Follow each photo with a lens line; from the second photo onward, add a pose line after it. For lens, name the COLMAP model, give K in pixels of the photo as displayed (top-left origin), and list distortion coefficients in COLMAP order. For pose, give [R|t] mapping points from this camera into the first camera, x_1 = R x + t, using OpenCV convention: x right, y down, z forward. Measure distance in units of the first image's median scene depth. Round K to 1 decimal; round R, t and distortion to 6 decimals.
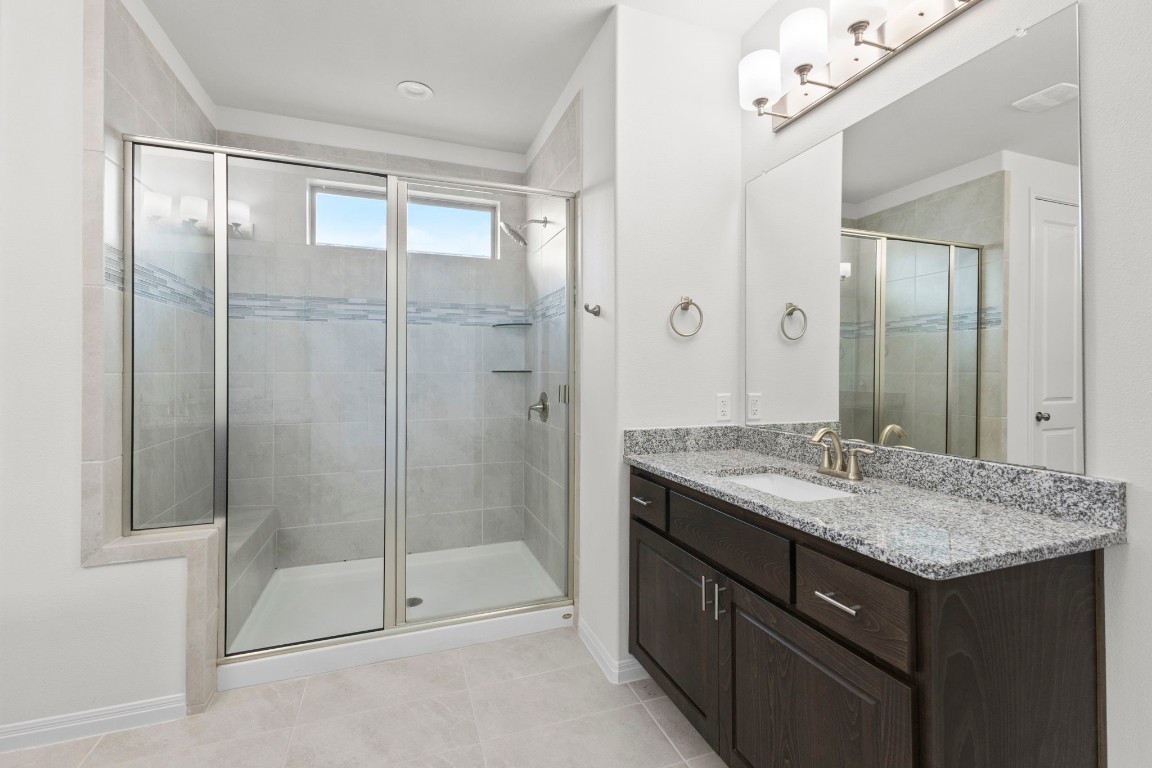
lens RADIAL K [[495.0, 0, 573.0], [0, 495.0, 380.3], [0, 0, 1]] dist [0.007285, -0.004244]
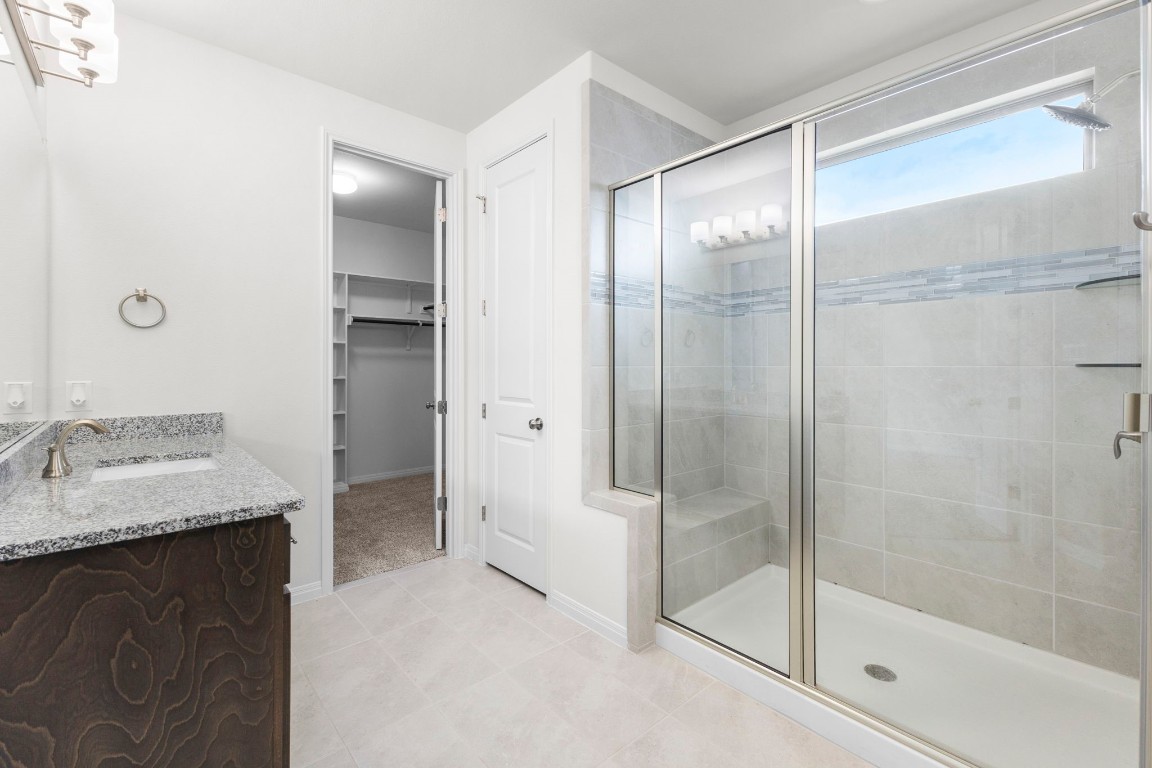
lens RADIAL K [[495.0, 0, 572.3], [0, 495.0, 373.7], [0, 0, 1]] dist [0.007285, -0.004244]
pose [[0.368898, 0.016224, -0.929328, 0.218642], [-0.017834, 0.999787, 0.010375, -0.005270], [0.929299, 0.012746, 0.369108, 0.314491]]
